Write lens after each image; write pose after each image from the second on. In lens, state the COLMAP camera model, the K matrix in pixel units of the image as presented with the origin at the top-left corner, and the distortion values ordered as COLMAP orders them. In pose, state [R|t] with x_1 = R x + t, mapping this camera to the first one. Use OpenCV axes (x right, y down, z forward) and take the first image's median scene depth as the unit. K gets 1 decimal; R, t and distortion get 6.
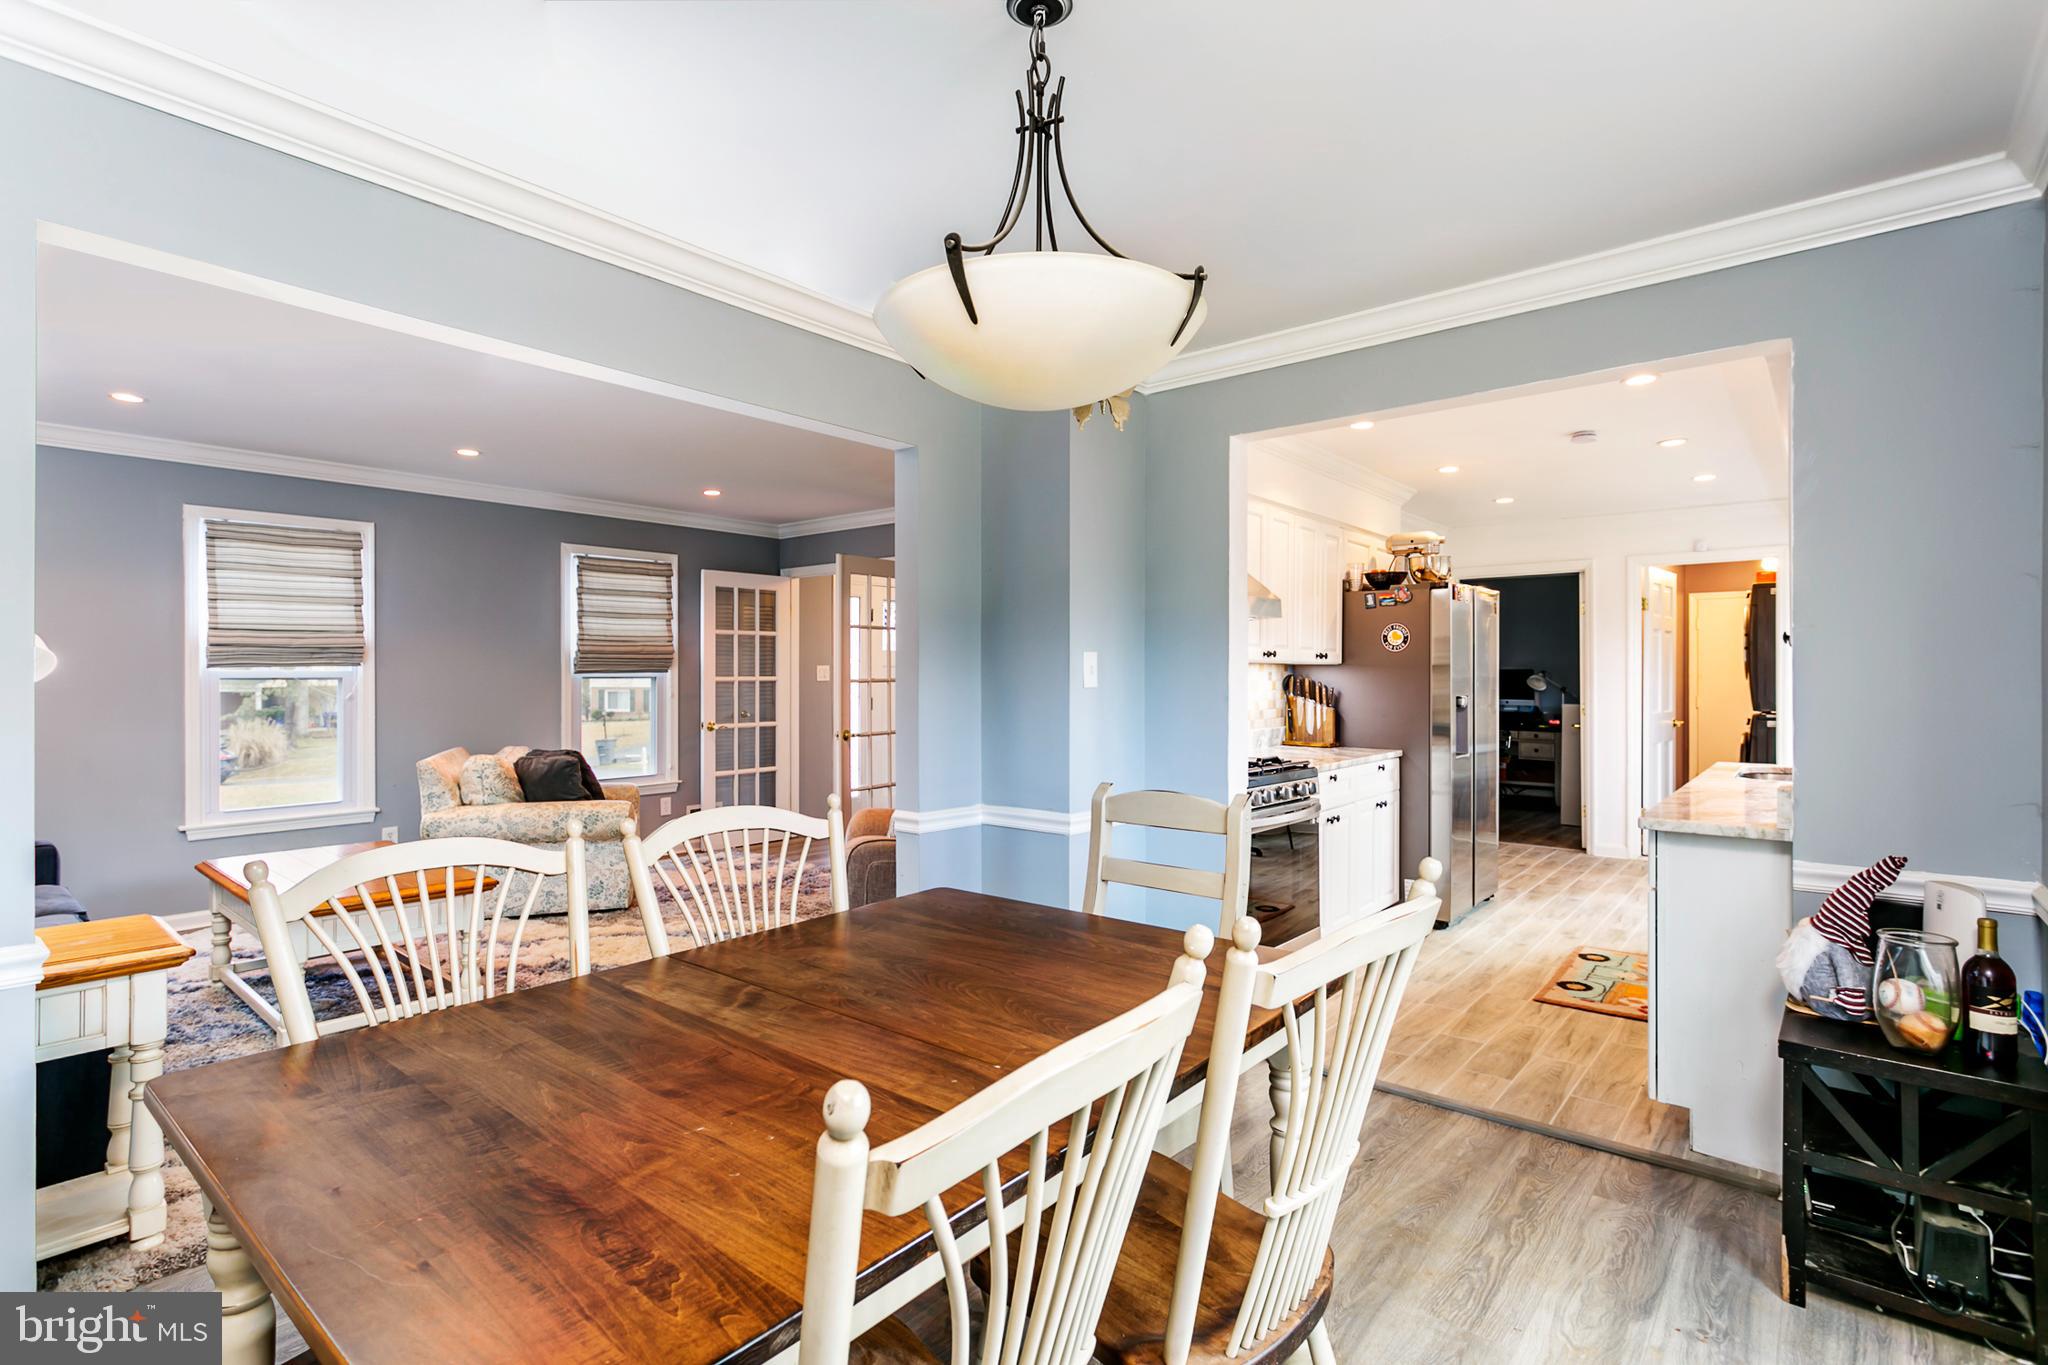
lens RADIAL K [[974.8, 0, 1024.0], [0, 974.8, 682.5], [0, 0, 1]] dist [-0.000068, 0.000044]
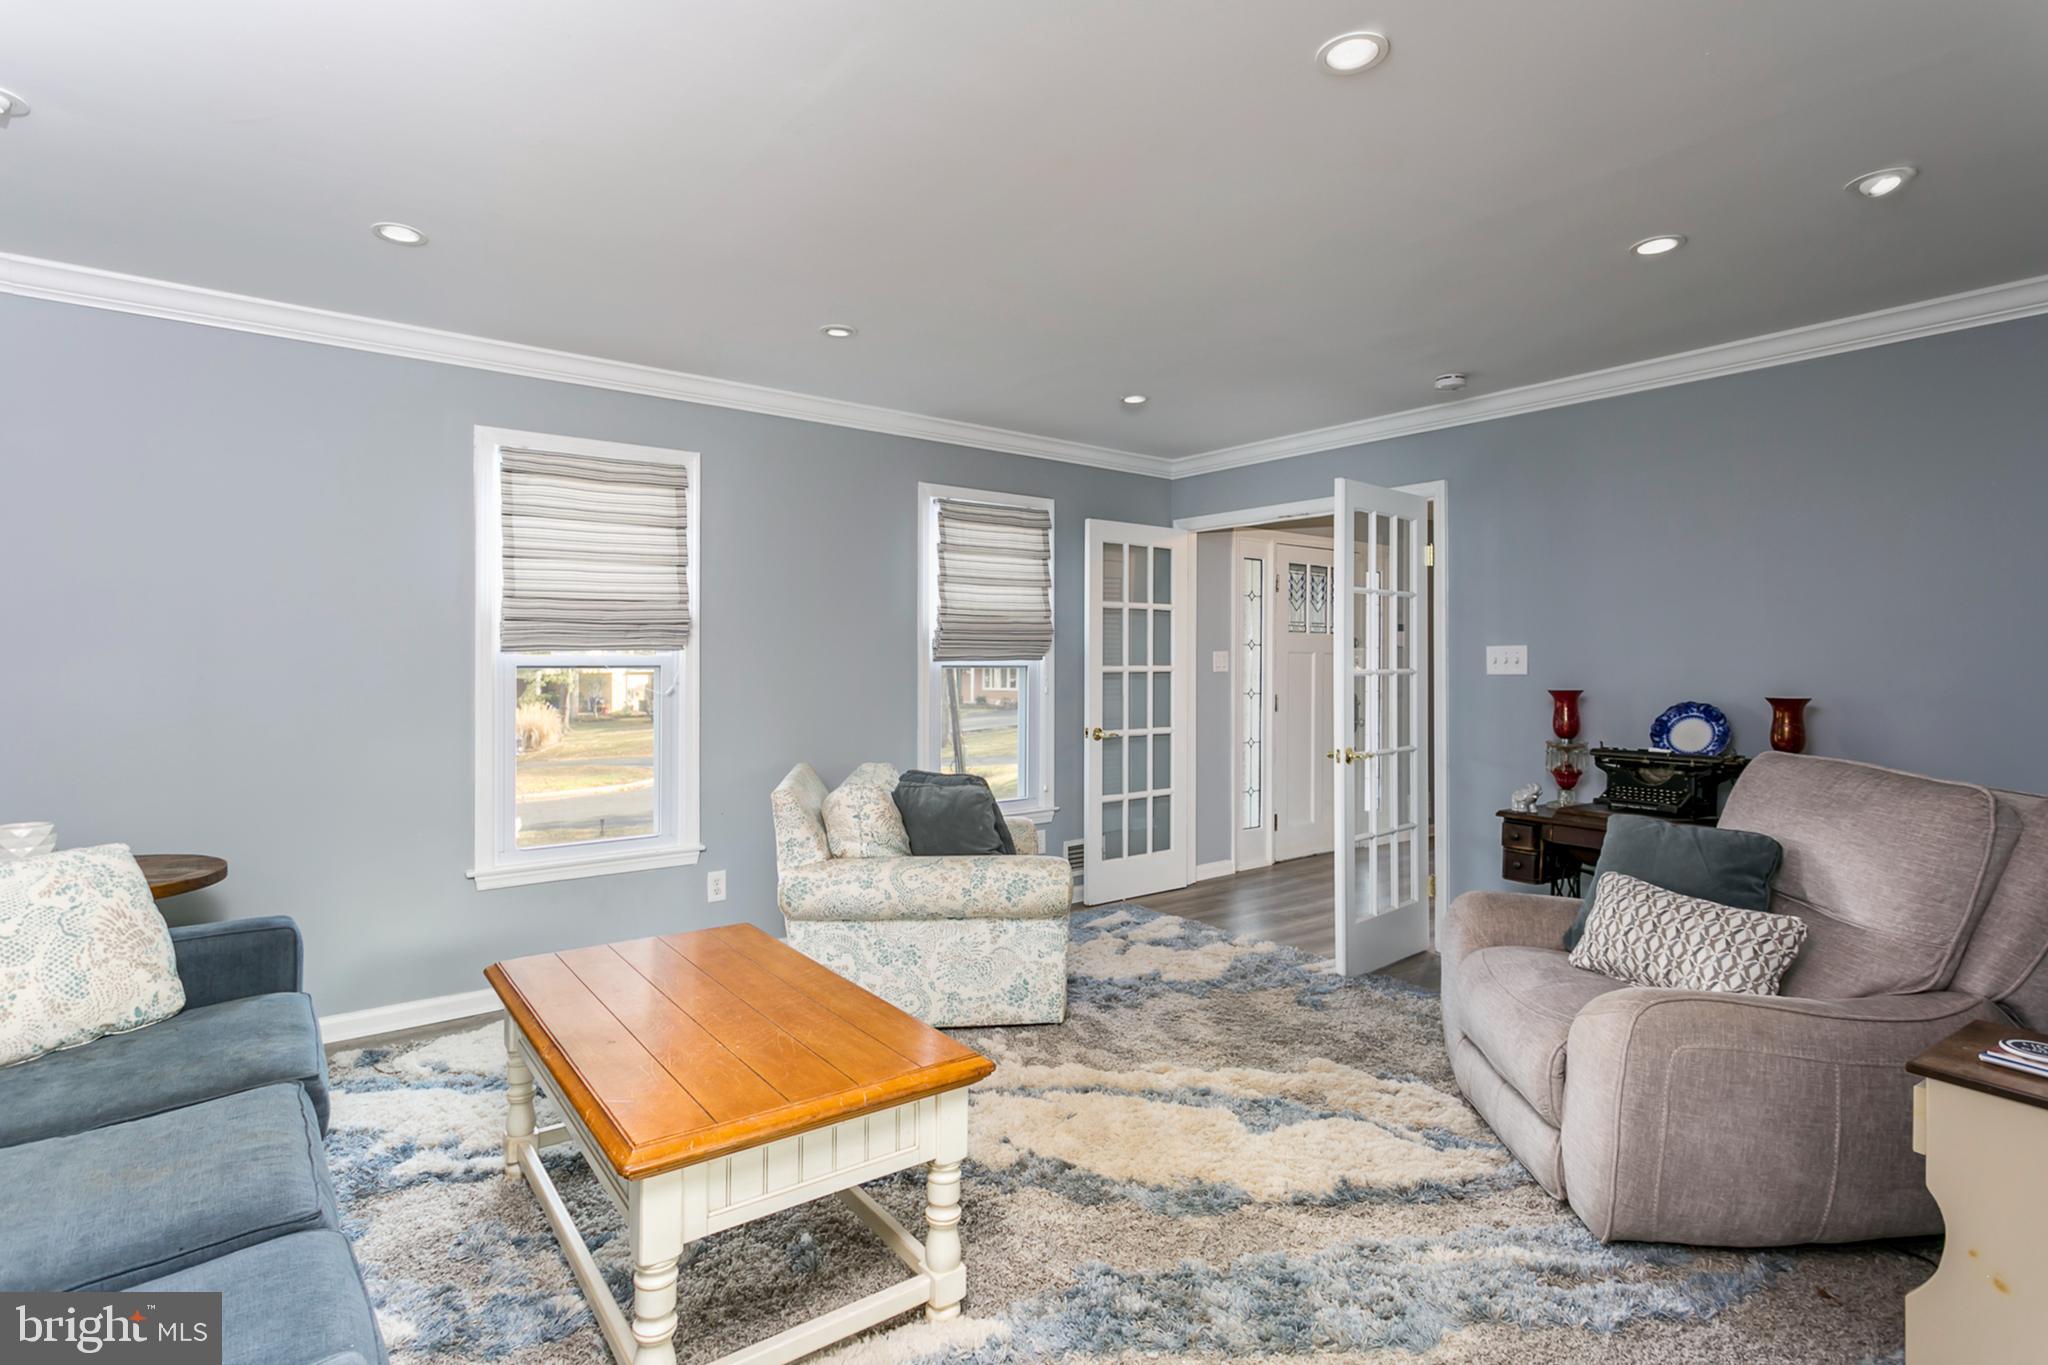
lens RADIAL K [[1003.7, 0, 1020.1], [0, 1003.7, 663.9], [0, 0, 1]] dist [-0.001155, 0.000317]
pose [[0.976566, 0.002591, -0.215203, -0.236061], [-0.004270, 0.999964, -0.007336, -0.001338], [0.215176, 0.008083, 0.976542, 0.278192]]
